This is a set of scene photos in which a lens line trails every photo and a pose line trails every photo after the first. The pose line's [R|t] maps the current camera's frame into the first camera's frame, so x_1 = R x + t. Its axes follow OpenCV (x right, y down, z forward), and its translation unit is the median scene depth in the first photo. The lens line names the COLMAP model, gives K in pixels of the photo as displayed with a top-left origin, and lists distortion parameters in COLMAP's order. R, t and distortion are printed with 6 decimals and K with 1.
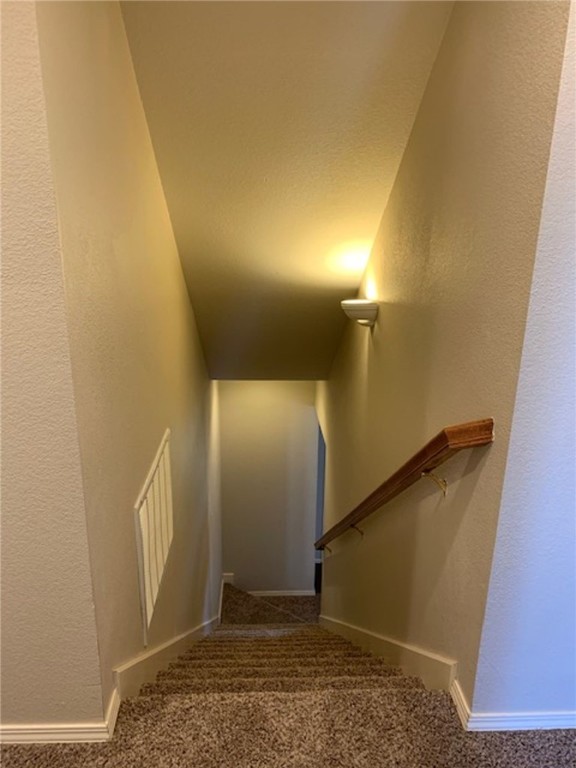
lens RADIAL K [[594.6, 0, 287.8], [0, 594.6, 381.5], [0, 0, 1]] dist [0.034161, -0.024177]
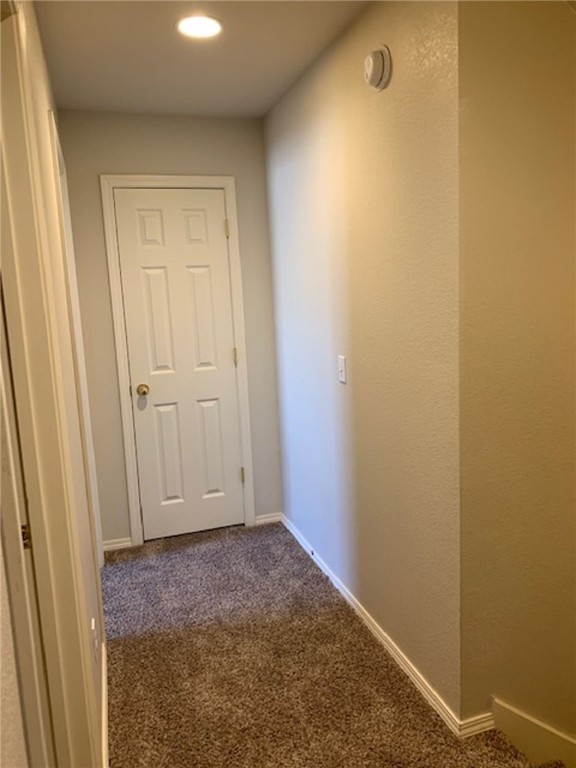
lens RADIAL K [[594.6, 0, 288.6], [0, 594.6, 384.9], [0, 0, 1]] dist [0.034161, -0.024177]
pose [[0.258418, 0.117478, -0.958863, 0.703729], [-0.244488, 0.968217, 0.052734, -0.071343], [0.934583, 0.220803, 0.278927, 0.188826]]
